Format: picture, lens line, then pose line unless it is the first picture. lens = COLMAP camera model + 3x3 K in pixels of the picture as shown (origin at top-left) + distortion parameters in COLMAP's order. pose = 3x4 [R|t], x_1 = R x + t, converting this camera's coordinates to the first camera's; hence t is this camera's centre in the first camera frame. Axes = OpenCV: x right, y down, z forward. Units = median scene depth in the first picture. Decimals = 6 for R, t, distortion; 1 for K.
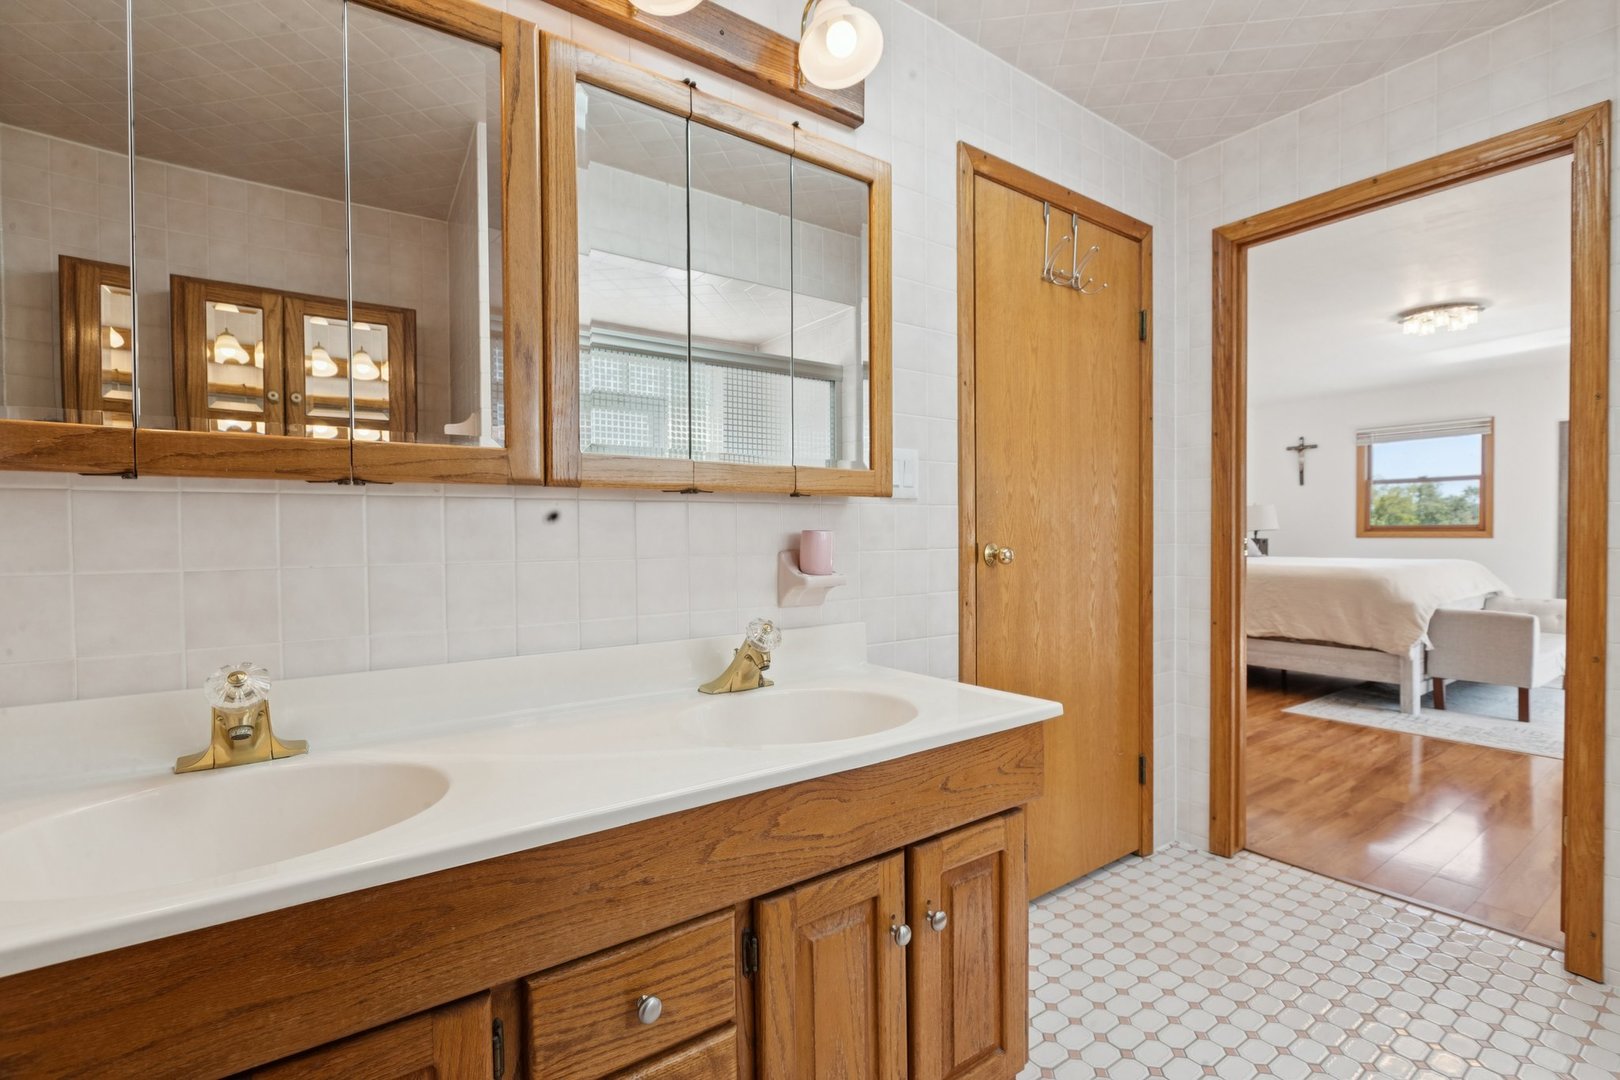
lens RADIAL K [[755.9, 0, 804.9], [0, 755.9, 538.7], [0, 0, 1]] dist [-0.000944, -0.000084]
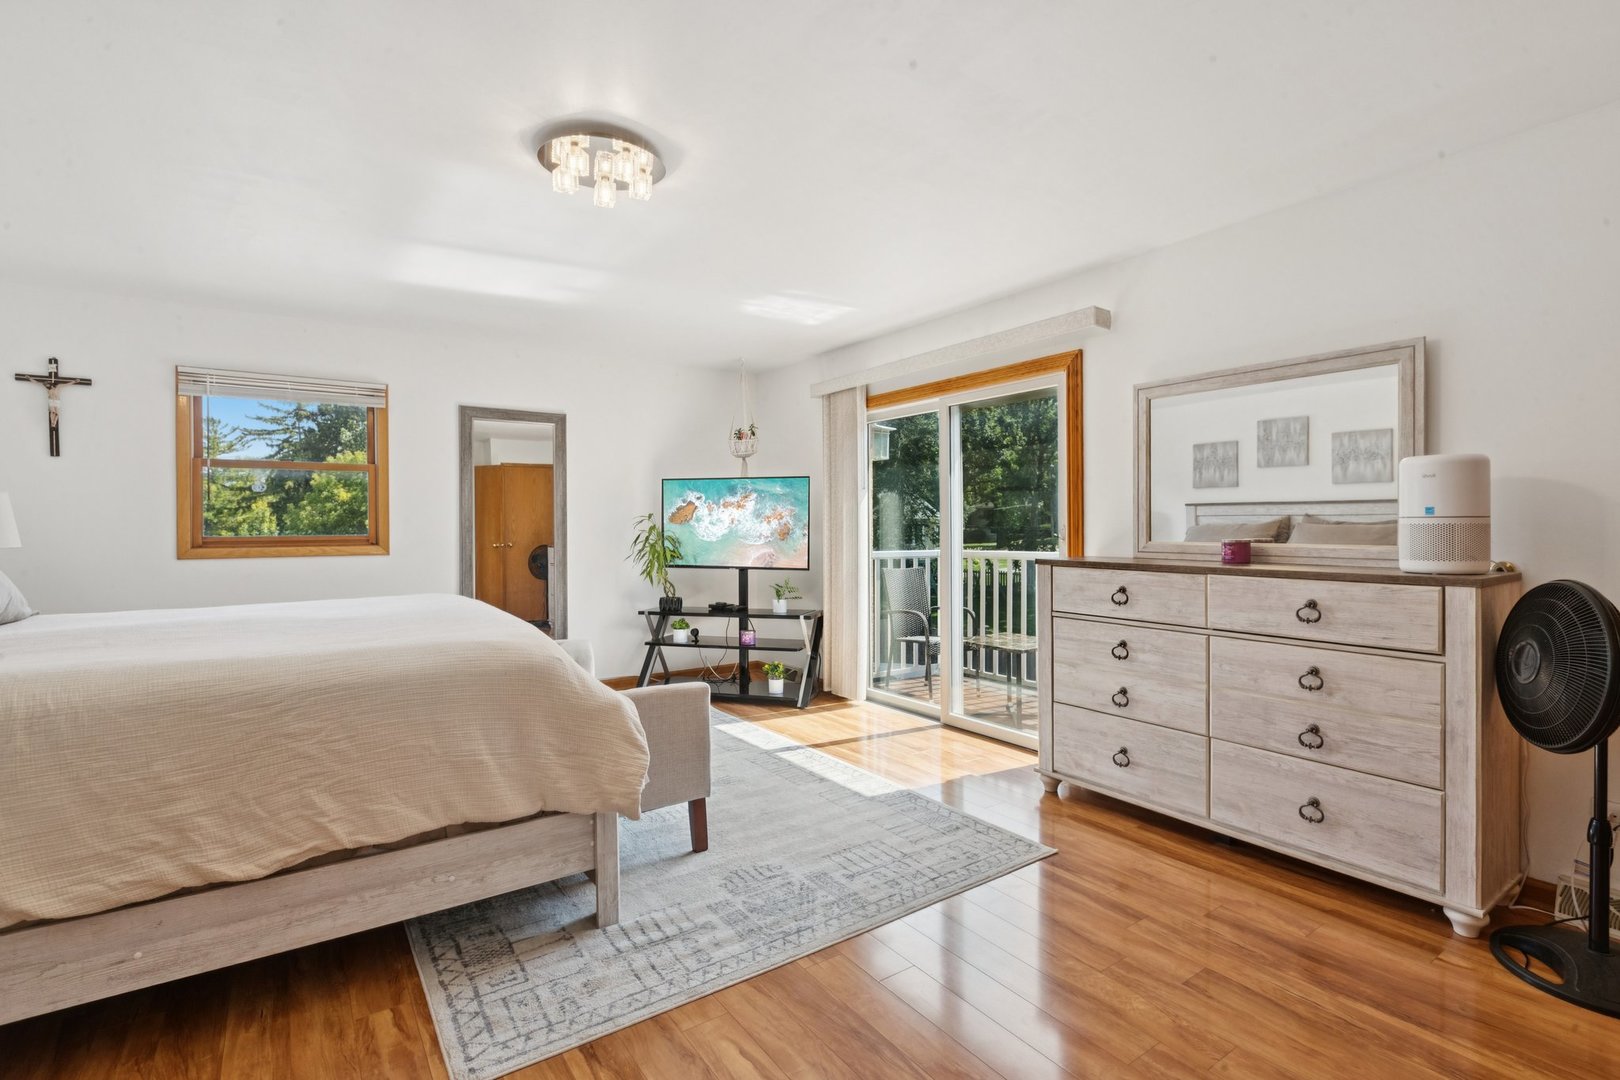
lens RADIAL K [[755.9, 0, 804.1], [0, 755.9, 534.3], [0, 0, 1]] dist [-0.000944, -0.000084]
pose [[0.027040, -0.003693, 0.999628, 0.192060], [0.015214, 0.999879, 0.003282, -0.015118], [-0.999519, 0.015120, 0.027093, 0.535365]]
